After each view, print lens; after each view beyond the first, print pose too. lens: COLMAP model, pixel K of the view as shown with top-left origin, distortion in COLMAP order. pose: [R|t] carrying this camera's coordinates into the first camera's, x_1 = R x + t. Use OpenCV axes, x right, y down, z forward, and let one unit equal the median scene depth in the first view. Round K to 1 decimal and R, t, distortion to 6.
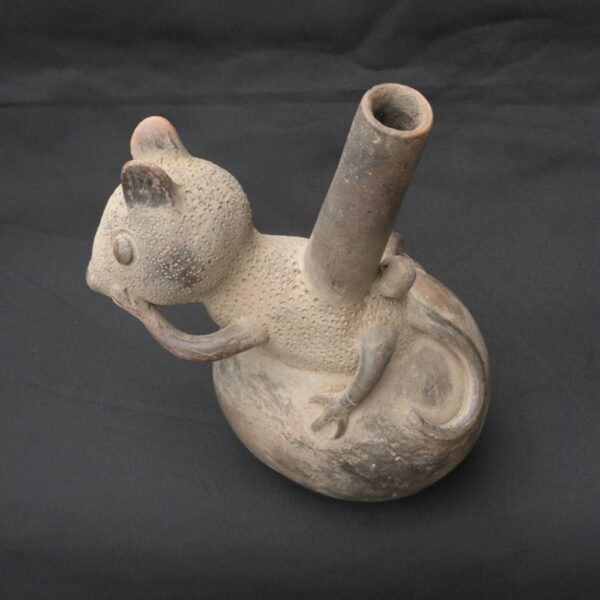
lens RADIAL K [[616.3, 0, 299.5], [0, 616.3, 295.0], [0, 0, 1]] dist [0.004591, 0.000000]
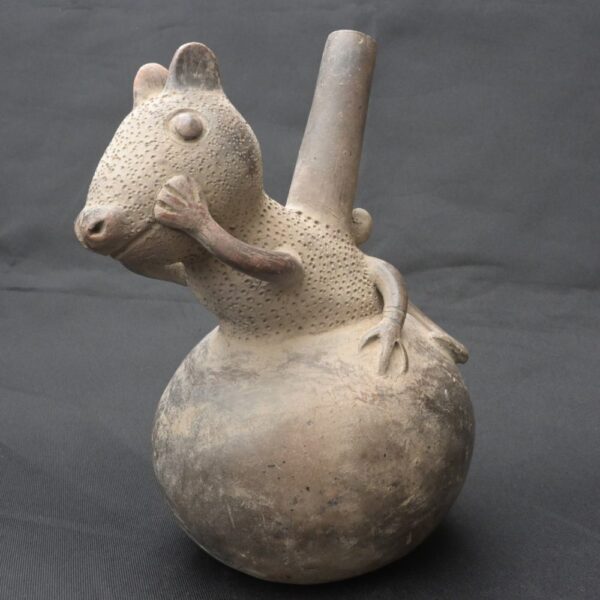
lens RADIAL K [[616.3, 0, 298.5], [0, 616.3, 300.7], [0, 0, 1]] dist [0.004591, 0.000000]
pose [[0.651363, 0.011470, 0.758680, -0.771294], [0.587608, 0.624968, -0.513938, 0.575663], [-0.480045, 0.780566, 0.400341, 0.687406]]
